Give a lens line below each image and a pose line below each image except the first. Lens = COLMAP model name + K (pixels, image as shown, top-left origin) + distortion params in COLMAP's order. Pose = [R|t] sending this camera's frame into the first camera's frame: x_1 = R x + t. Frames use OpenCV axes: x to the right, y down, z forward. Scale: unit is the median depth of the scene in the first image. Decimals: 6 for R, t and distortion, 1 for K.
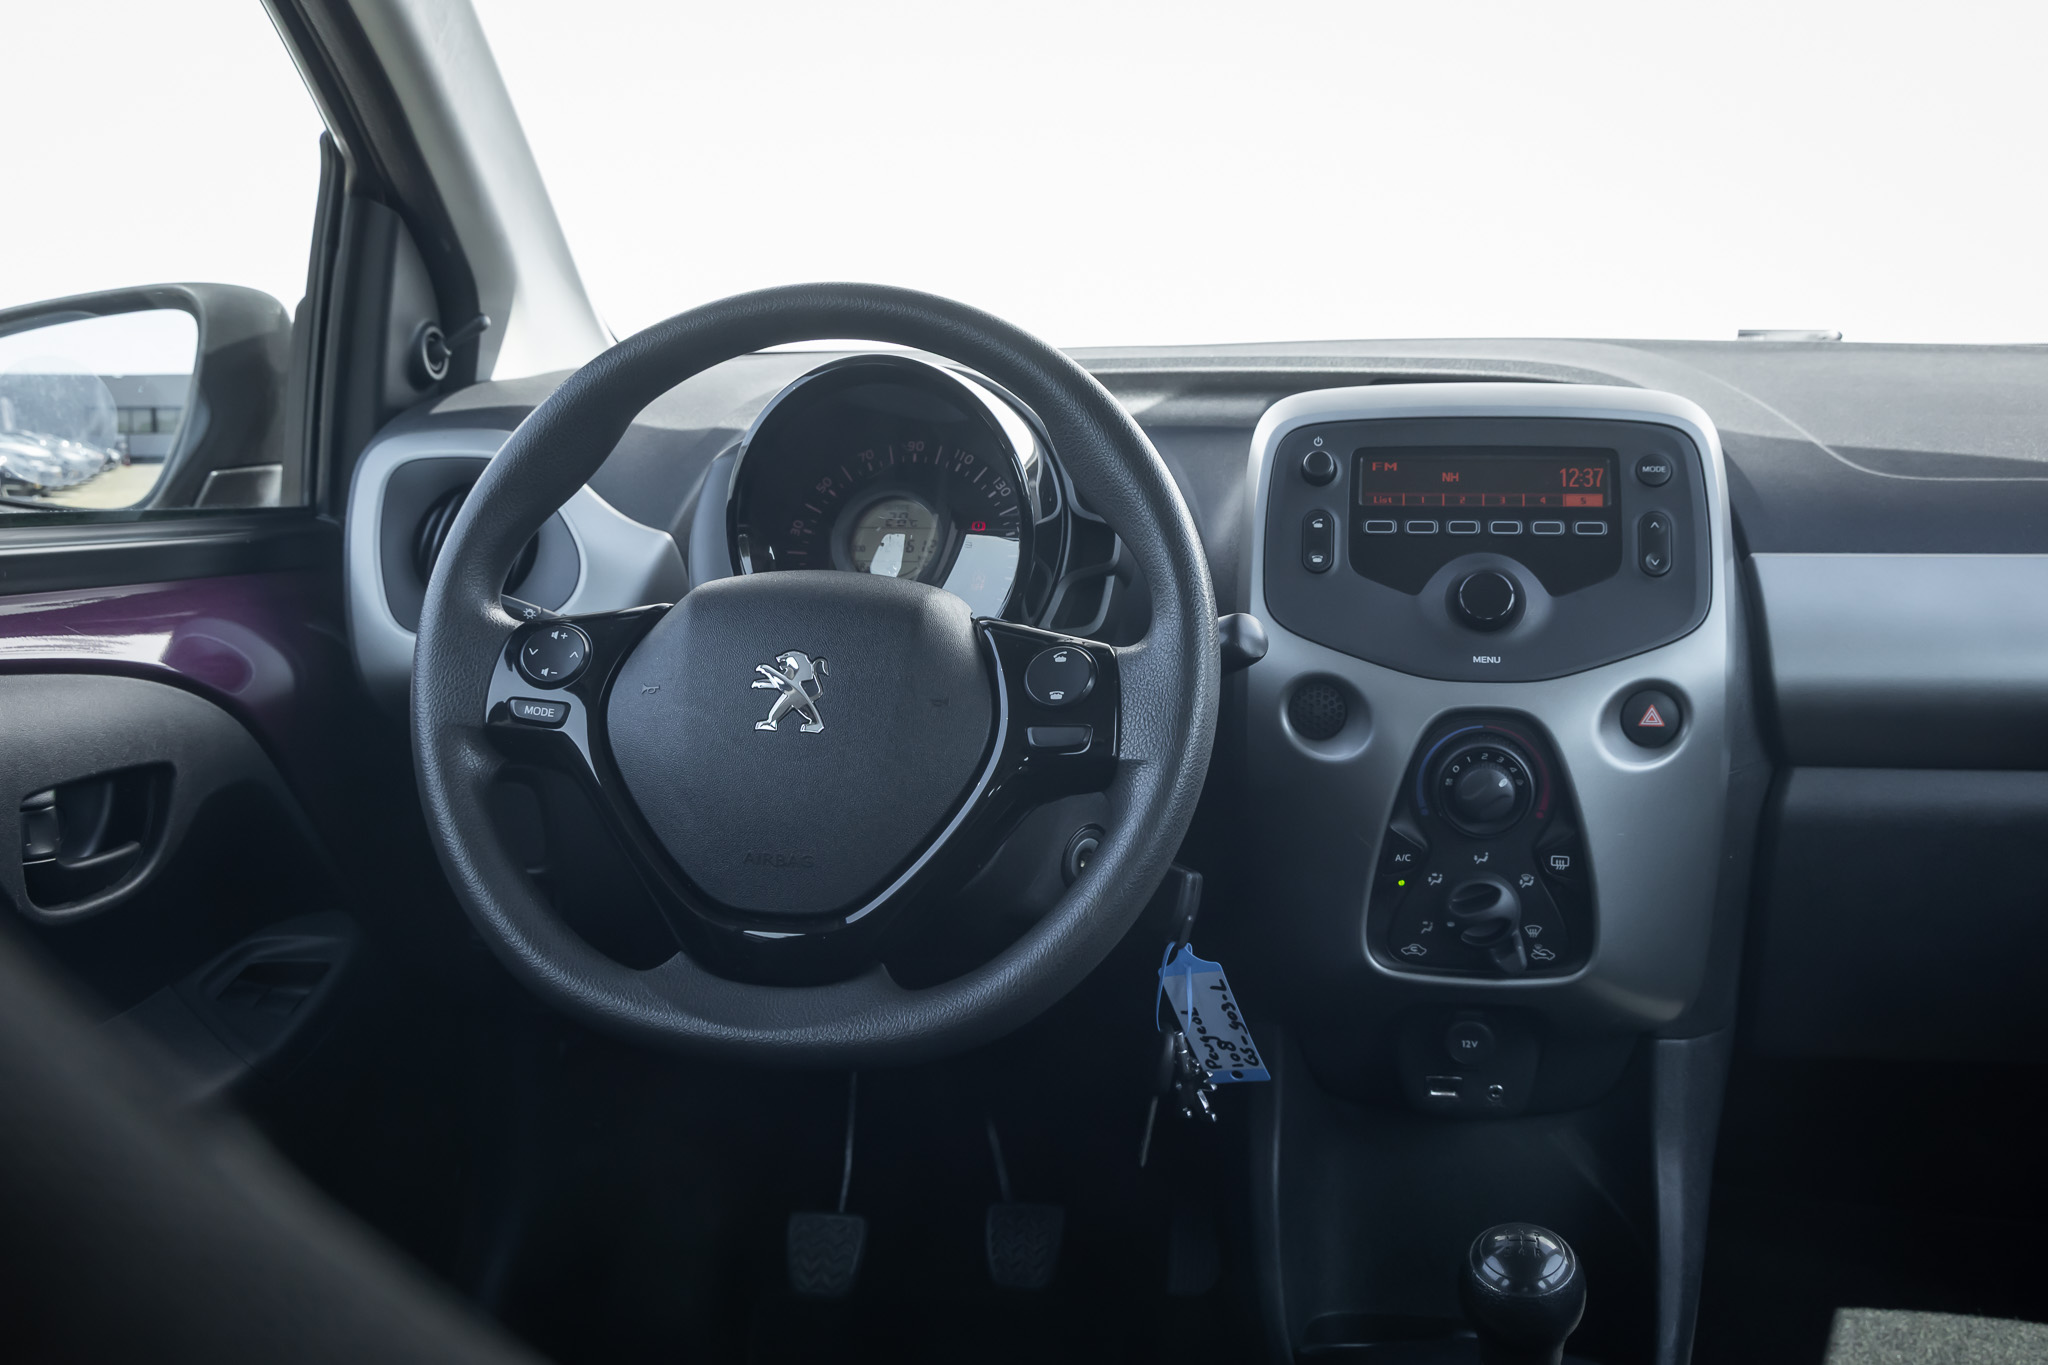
lens RADIAL K [[2145.8, 0, 1015.1], [0, 2145.8, 668.2], [0, 0, 1]] dist [-0.008314, 0.000000]
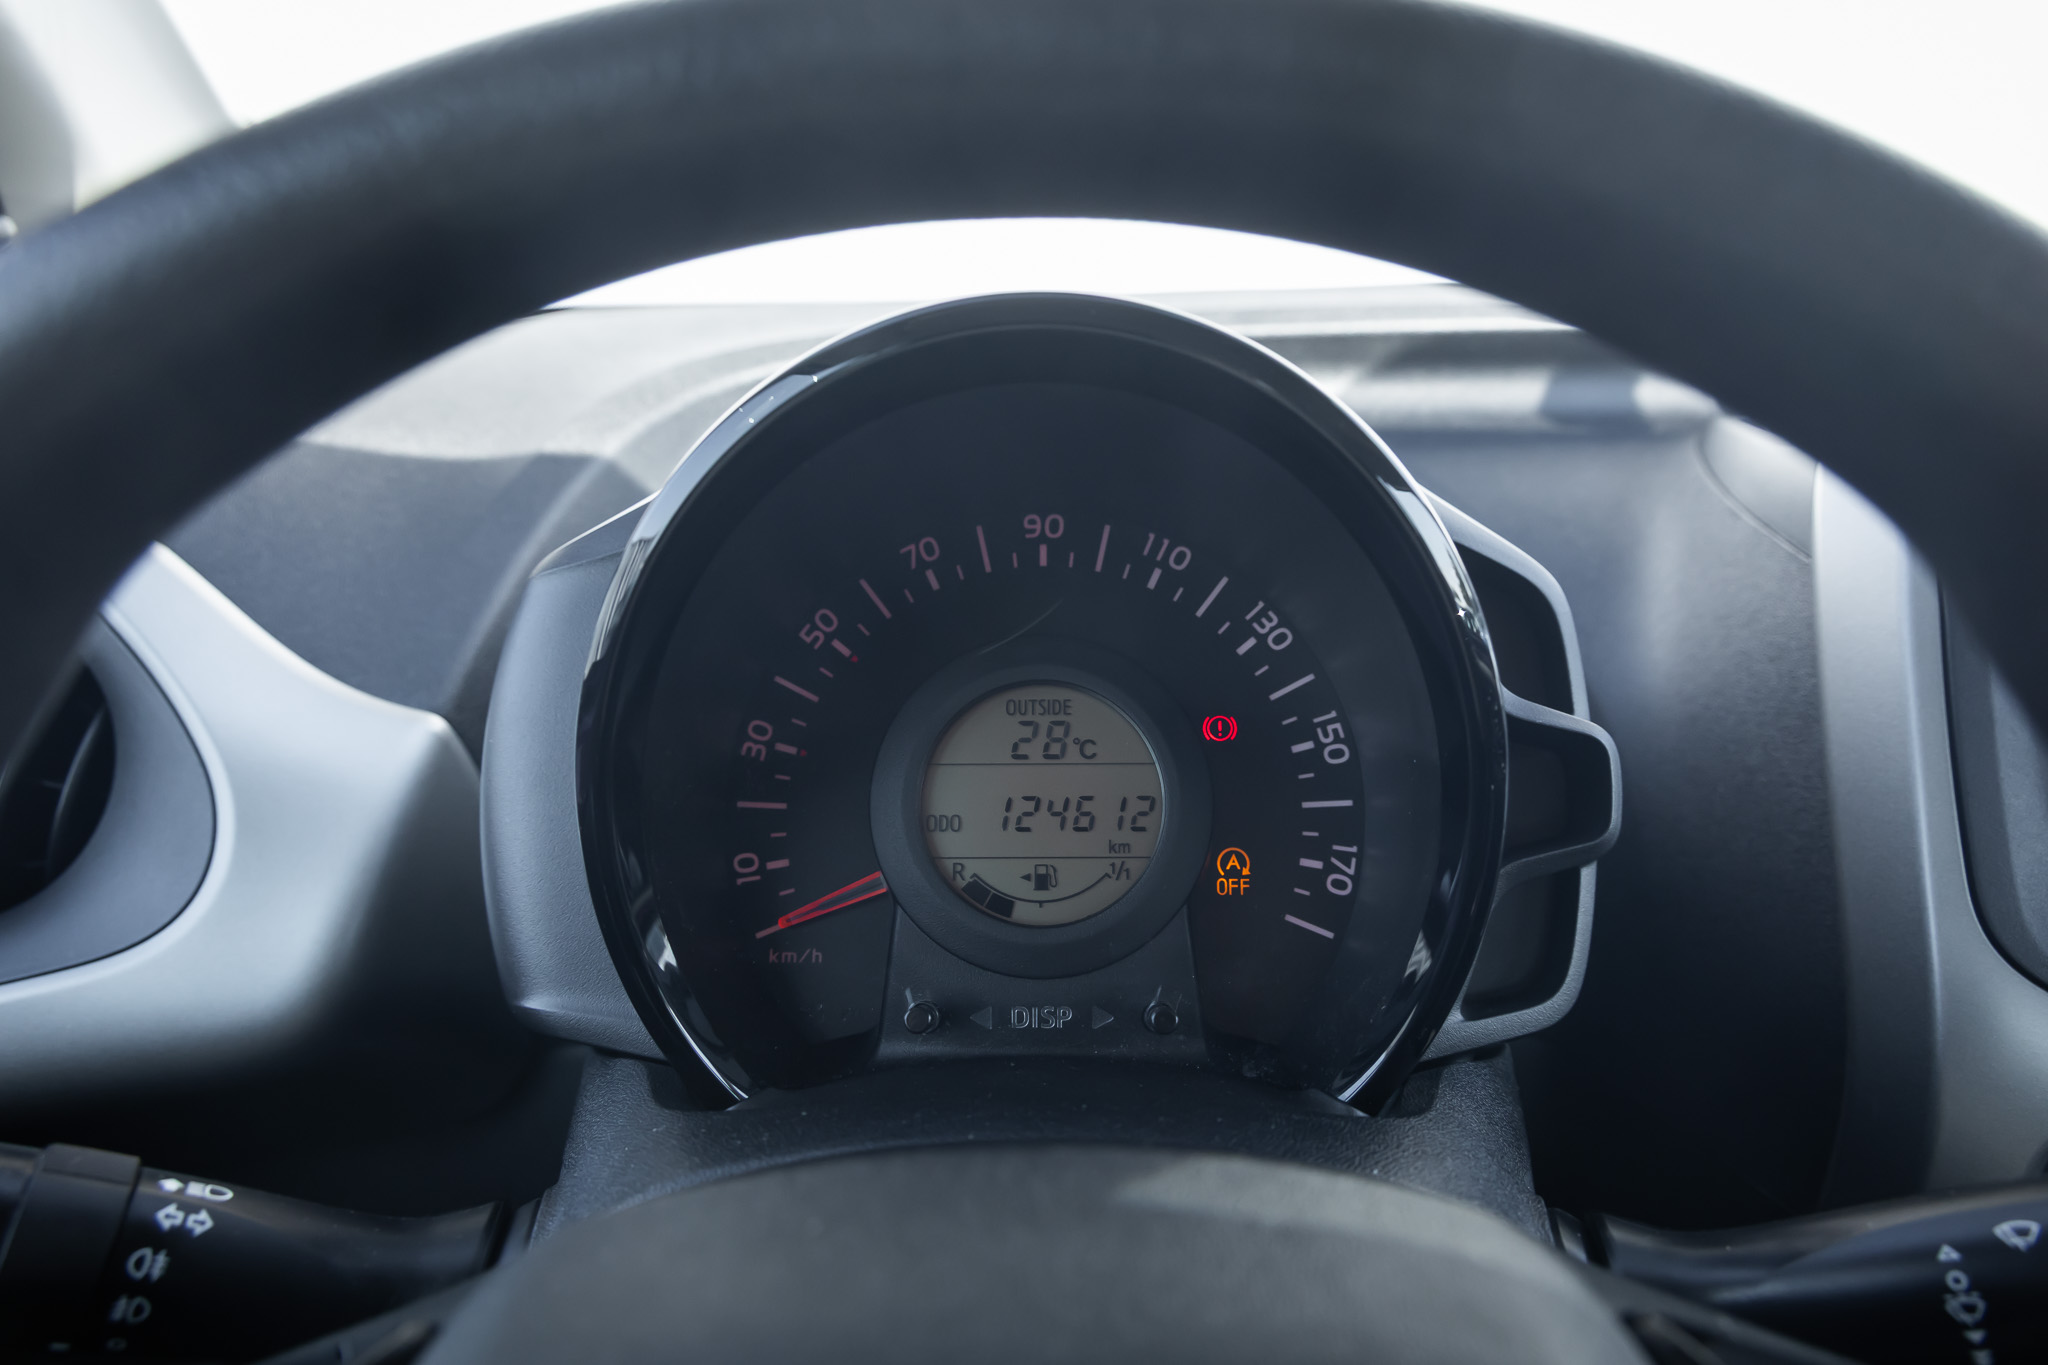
lens RADIAL K [[1487.2, 0, 1034.5], [0, 1487.2, 674.8], [0, 0, 1]] dist [0.021625, -0.003275]
pose [[0.985611, -0.046230, 0.162587, -0.100974], [0.030726, 0.994848, 0.096610, -0.108758], [-0.166215, -0.090224, 0.981953, 0.762042]]
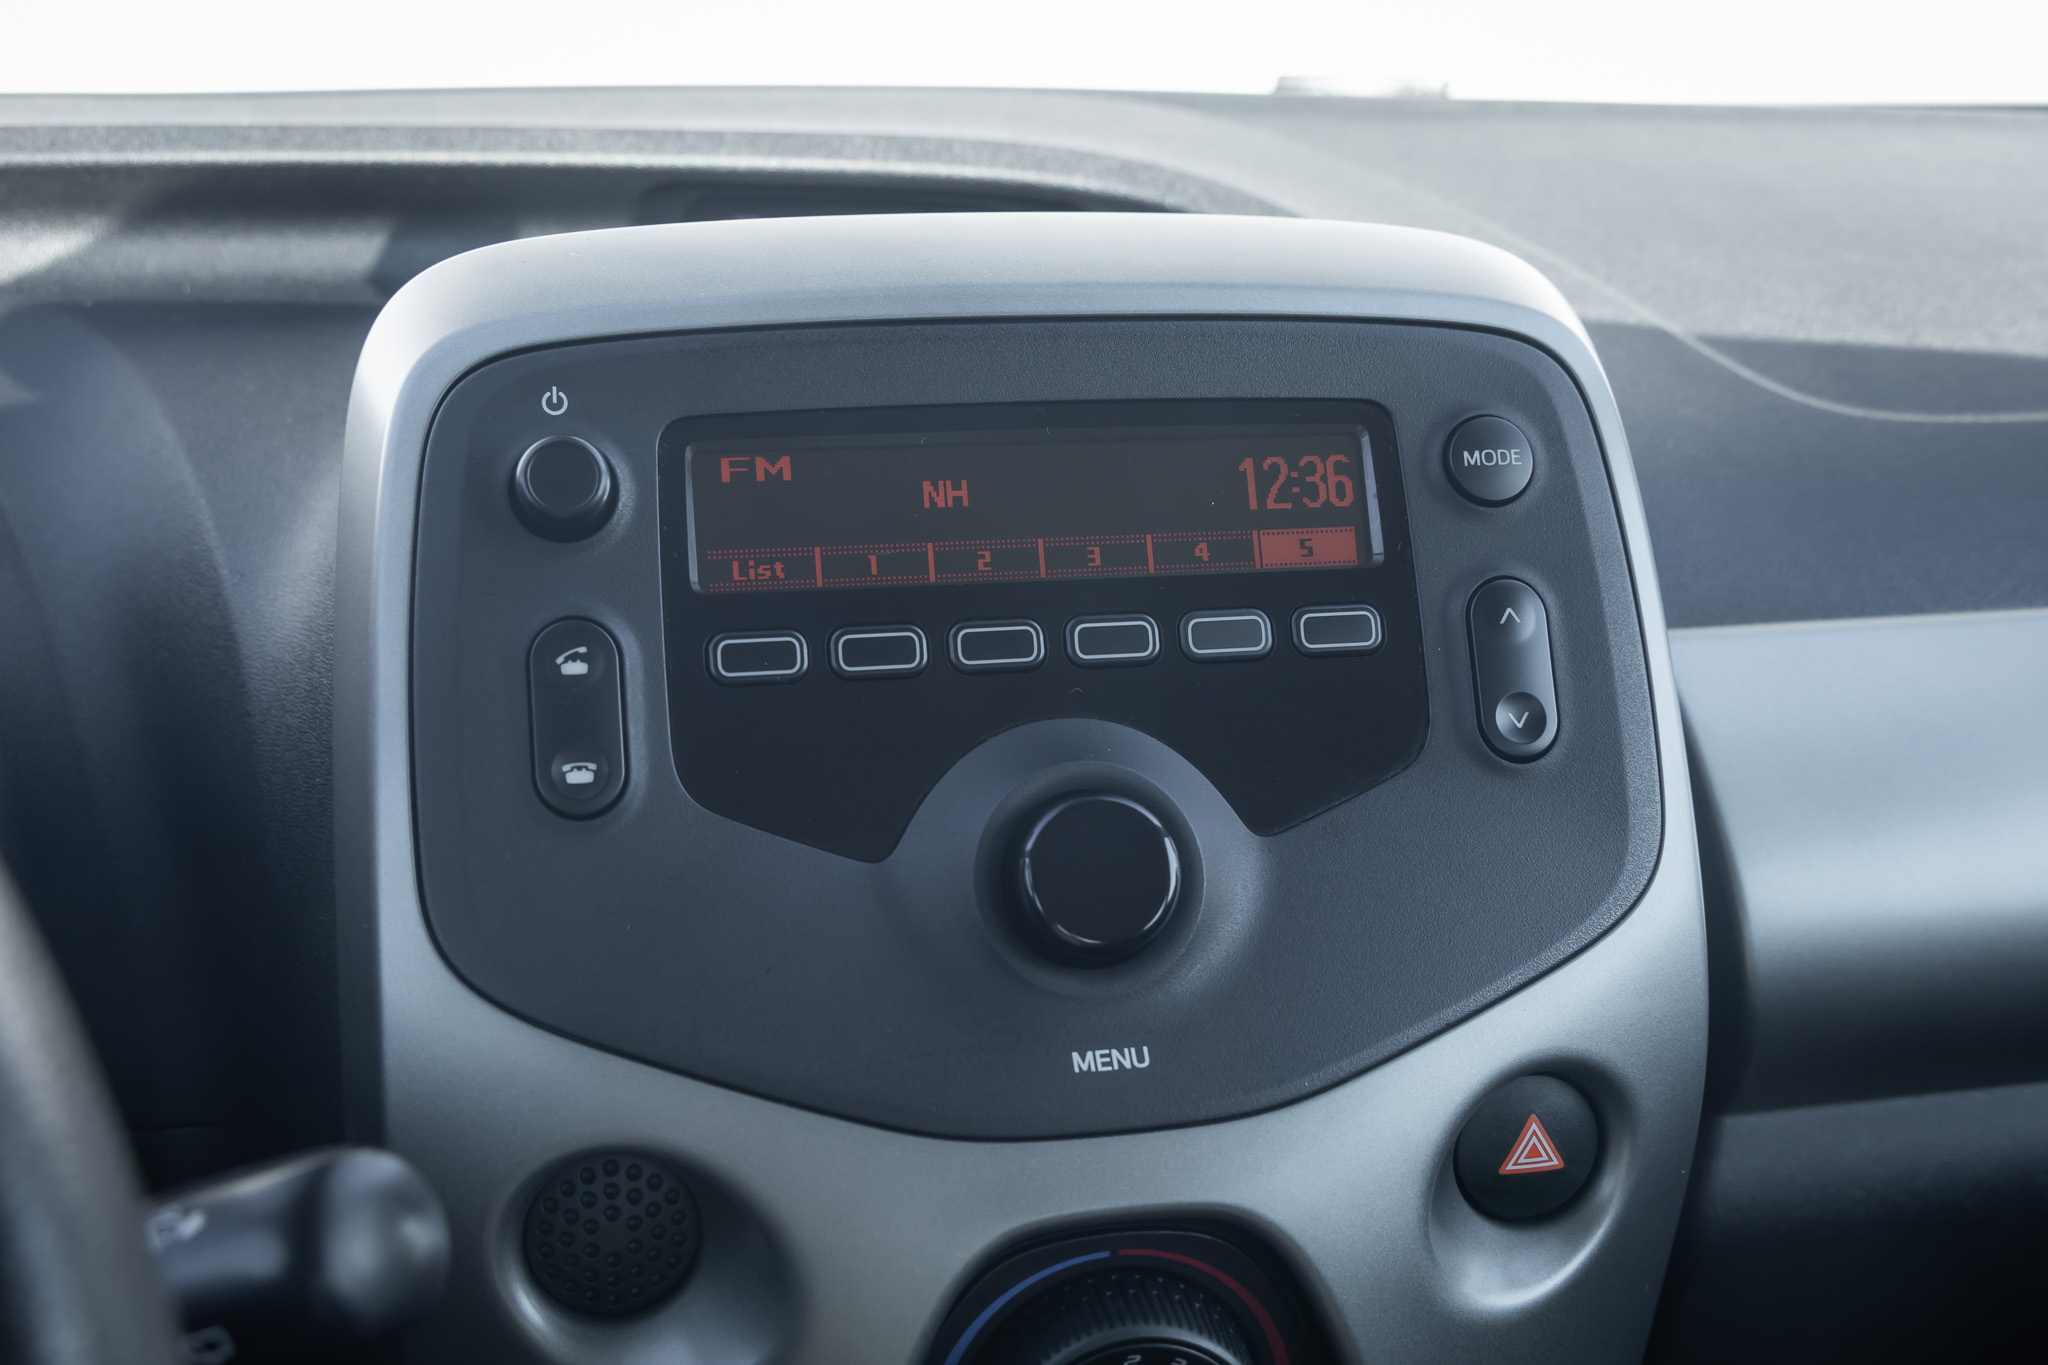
lens RADIAL K [[2285.9, 0, 1027.9], [0, 2285.9, 670.5], [0, 0, 1]] dist [0.037670, 0.000000]
pose [[0.931826, -0.081102, 0.353727, 0.082925], [0.046054, 0.993255, 0.106411, -0.101000], [-0.359971, -0.082866, 0.929276, 0.657188]]
